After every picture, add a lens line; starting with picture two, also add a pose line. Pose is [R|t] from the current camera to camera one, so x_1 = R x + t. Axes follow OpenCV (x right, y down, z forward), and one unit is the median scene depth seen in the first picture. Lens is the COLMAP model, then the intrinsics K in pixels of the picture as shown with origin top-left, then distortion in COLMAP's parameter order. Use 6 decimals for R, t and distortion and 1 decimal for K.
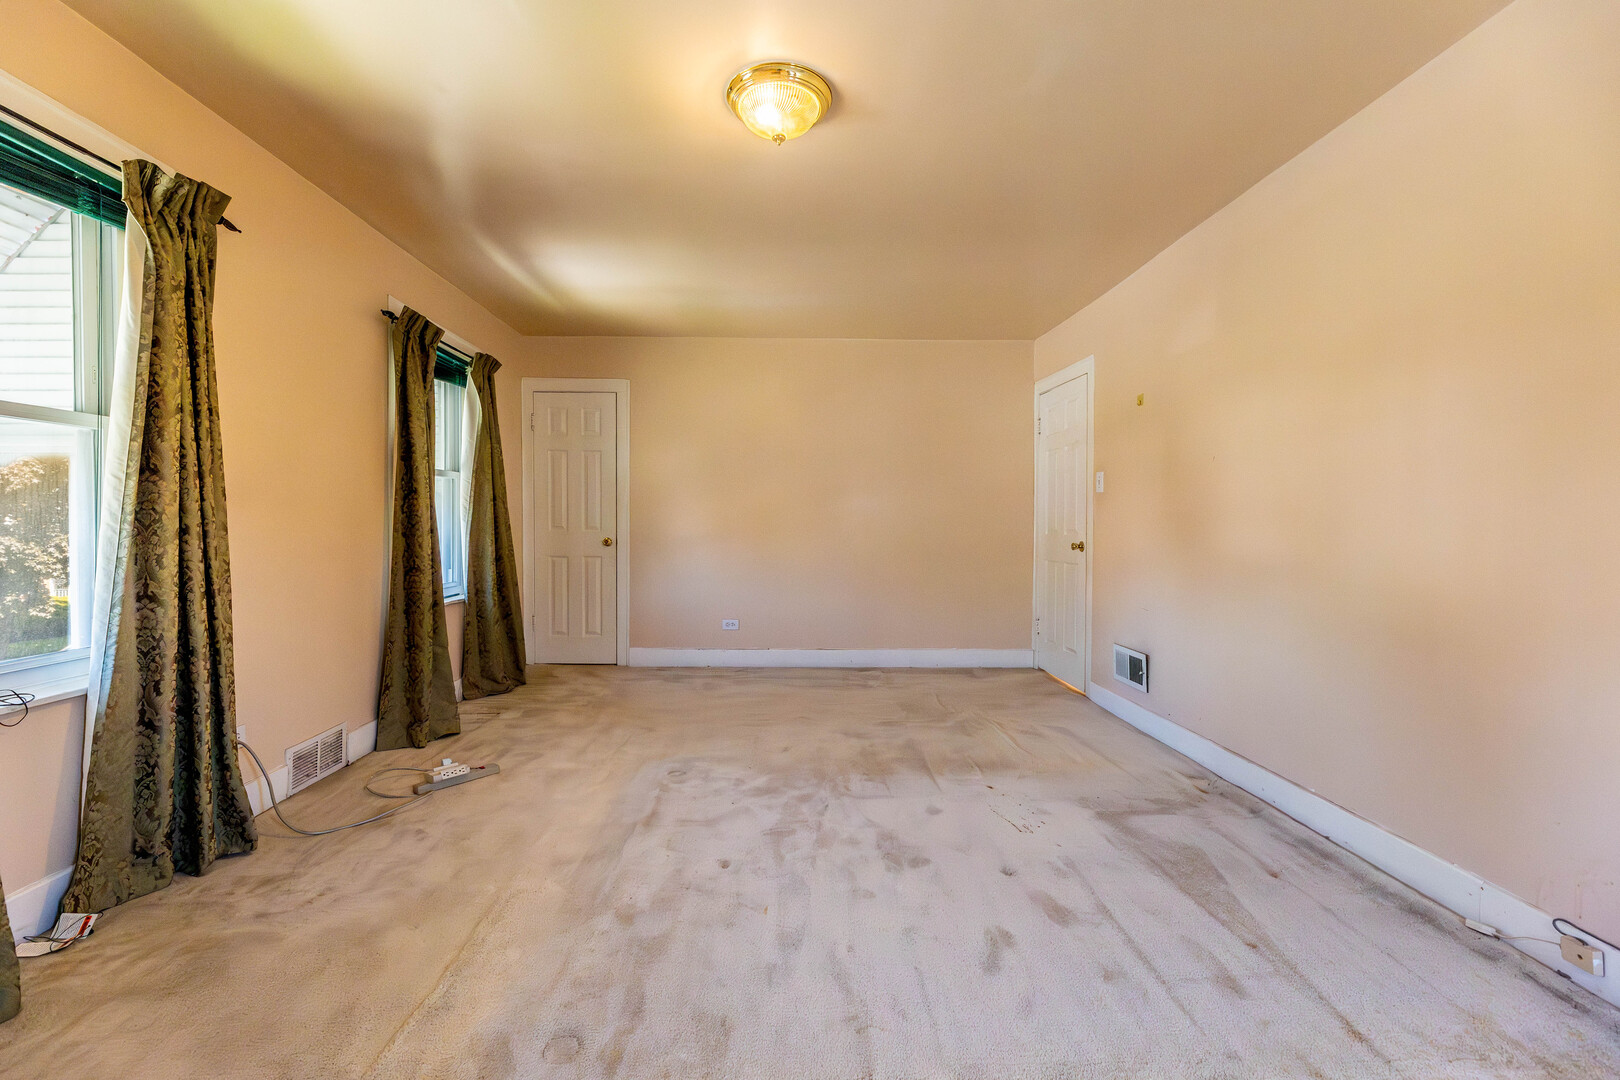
lens RADIAL K [[648.8, 0, 804.7], [0, 648.8, 539.2], [0, 0, 1]] dist [-0.001595, 0.000176]
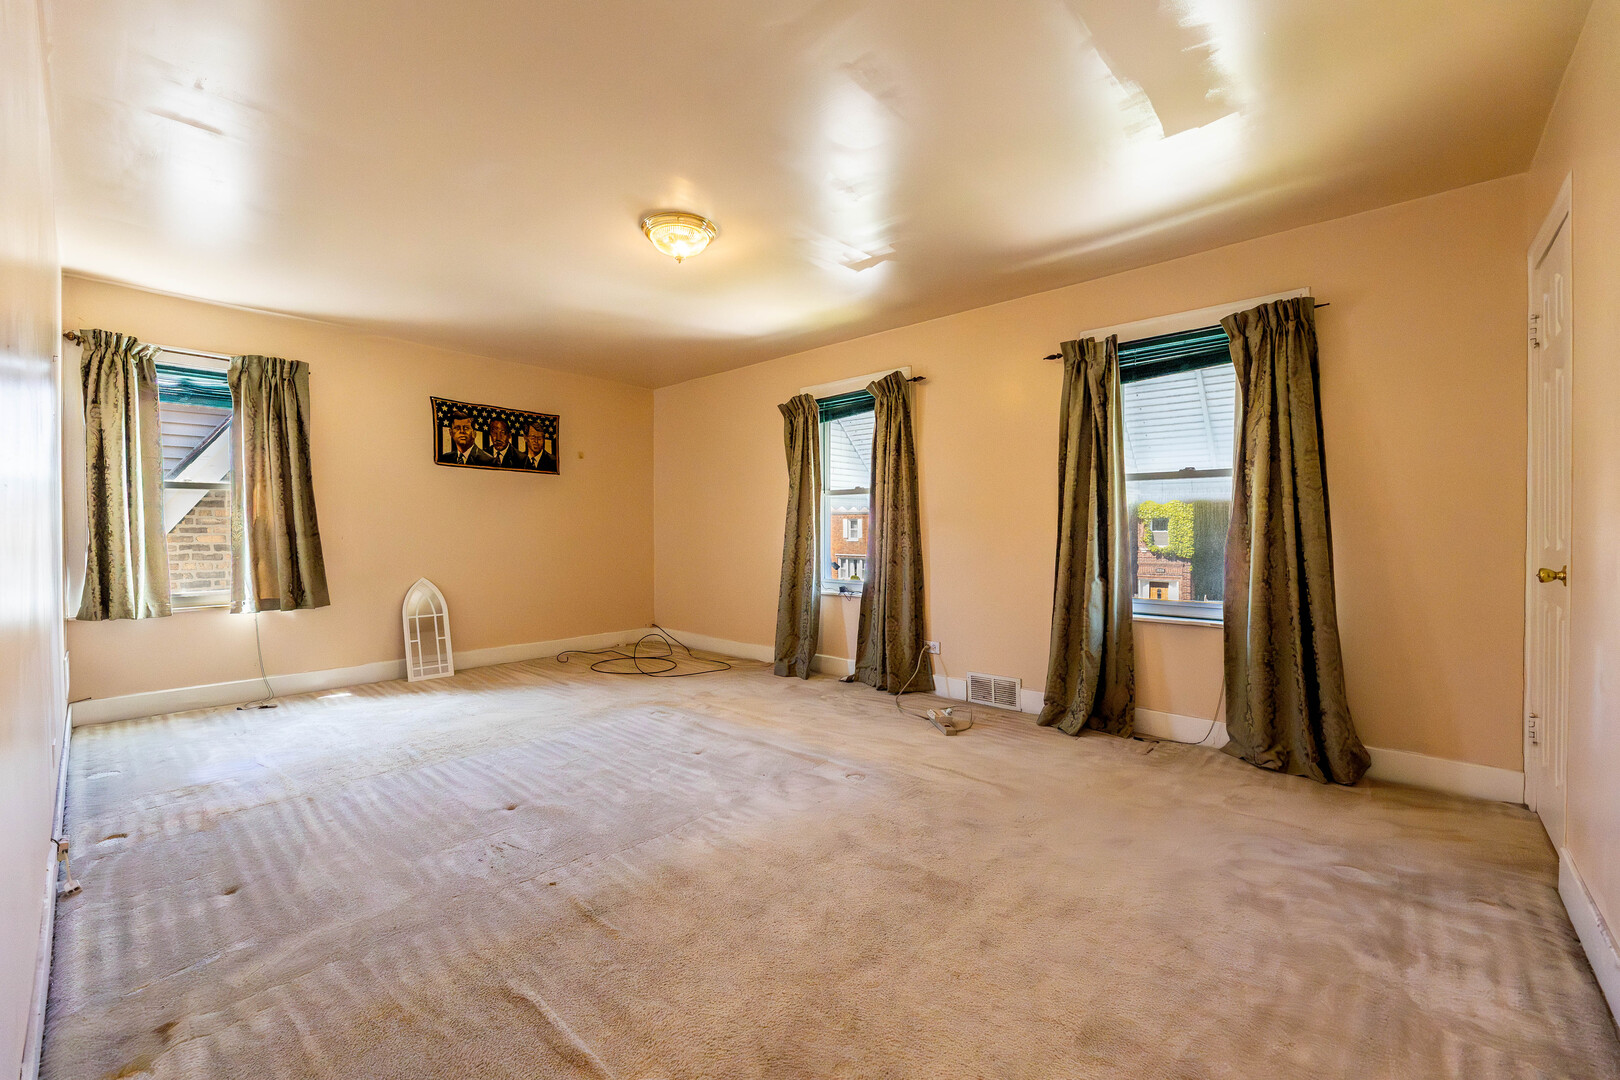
lens RADIAL K [[648.8, 0, 804.7], [0, 648.8, 539.2], [0, 0, 1]] dist [-0.001595, 0.000176]
pose [[-0.689635, -0.000100, -0.724158, 0.603371], [-0.014864, 0.999791, 0.014017, -0.021932], [0.724005, 0.020431, -0.689492, 1.665422]]
